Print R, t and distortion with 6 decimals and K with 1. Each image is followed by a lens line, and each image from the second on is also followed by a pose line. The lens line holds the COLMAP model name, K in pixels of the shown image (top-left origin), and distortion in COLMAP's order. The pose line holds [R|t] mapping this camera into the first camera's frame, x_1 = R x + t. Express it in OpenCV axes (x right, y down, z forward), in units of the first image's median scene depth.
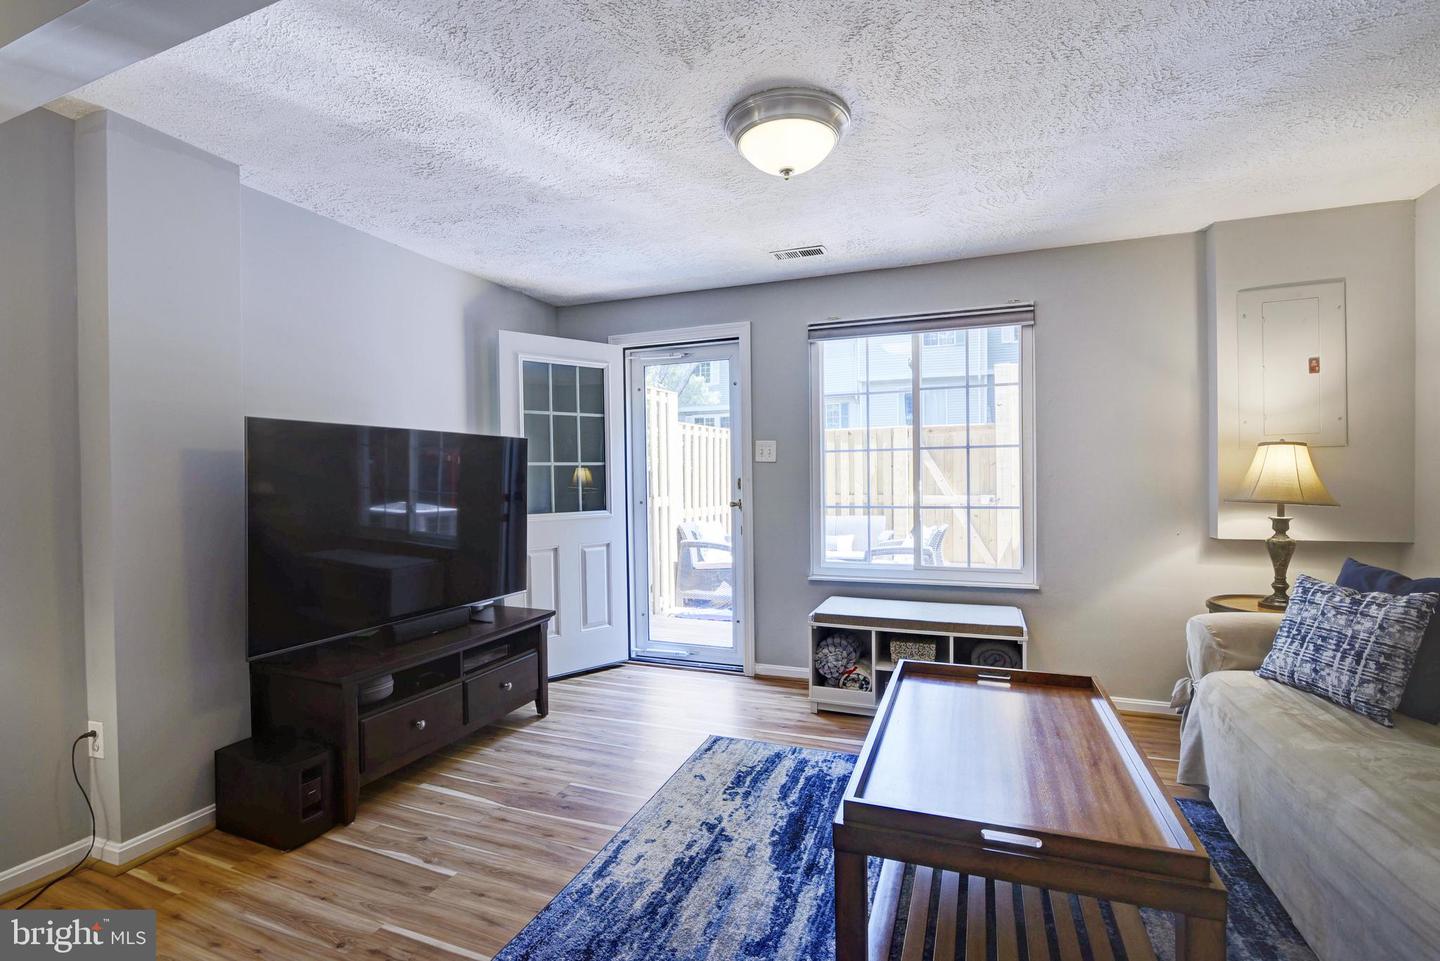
lens RADIAL K [[660.9, 0, 709.5], [0, 660.9, 478.6], [0, 0, 1]] dist [-0.022413, 0.003112]
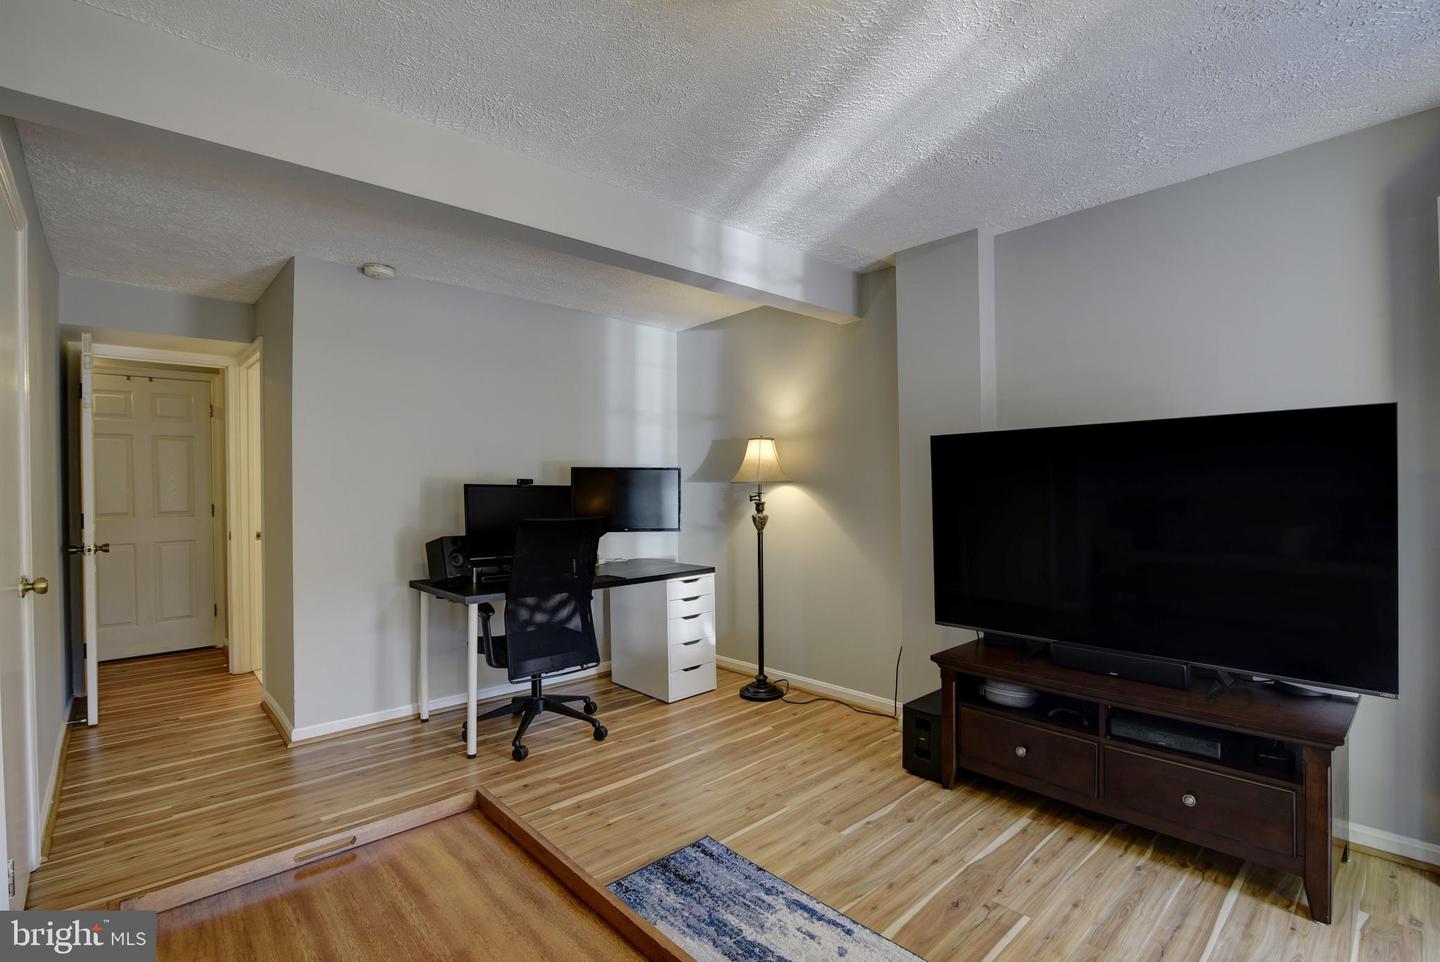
lens RADIAL K [[660.9, 0, 724.4], [0, 660.9, 482.3], [0, 0, 1]] dist [-0.022413, 0.003112]
pose [[-0.435891, 0.009546, -0.899949, 0.544840], [0.014326, 0.999891, 0.003668, -0.009072], [0.899885, -0.011294, -0.435981, 0.998439]]
